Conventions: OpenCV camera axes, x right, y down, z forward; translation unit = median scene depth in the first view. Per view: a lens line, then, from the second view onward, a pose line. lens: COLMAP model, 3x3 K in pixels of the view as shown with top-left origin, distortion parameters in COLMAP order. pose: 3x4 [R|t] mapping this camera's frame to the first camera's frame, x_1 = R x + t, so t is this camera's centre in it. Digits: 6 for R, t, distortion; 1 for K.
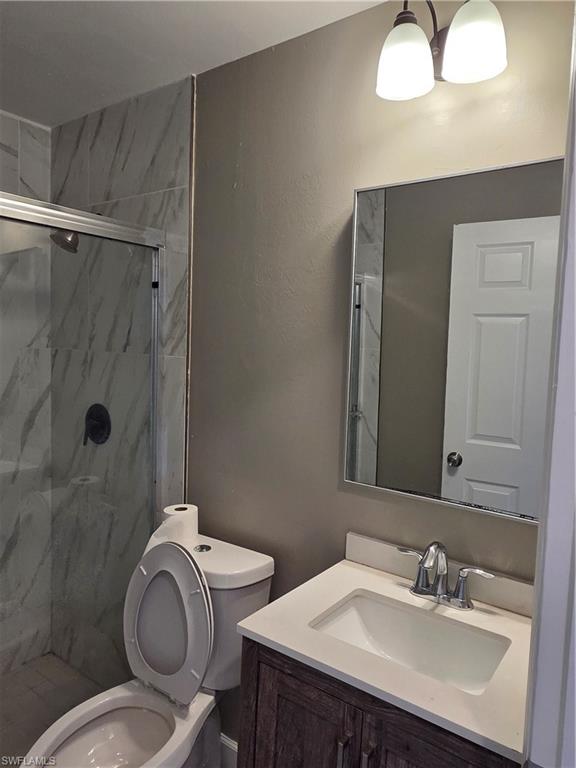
lens RADIAL K [[528.5, 0, 286.7], [0, 528.5, 381.3], [0, 0, 1]] dist [0.001486, 0.000880]
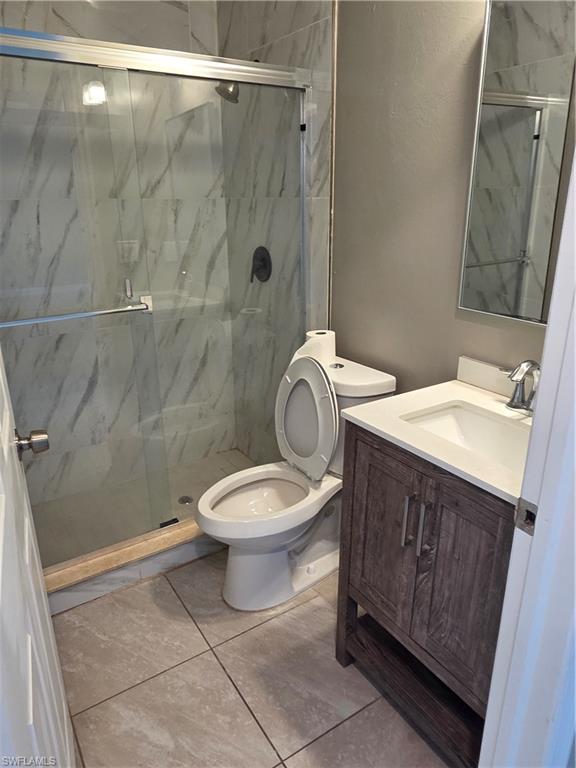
lens RADIAL K [[528.5, 0, 286.7], [0, 528.5, 381.3], [0, 0, 1]] dist [0.001486, 0.000880]
pose [[0.934769, 0.073779, -0.347510, 0.131953], [0.016530, 0.968105, 0.249998, 0.046846], [0.354871, -0.239434, 0.903735, -0.099574]]
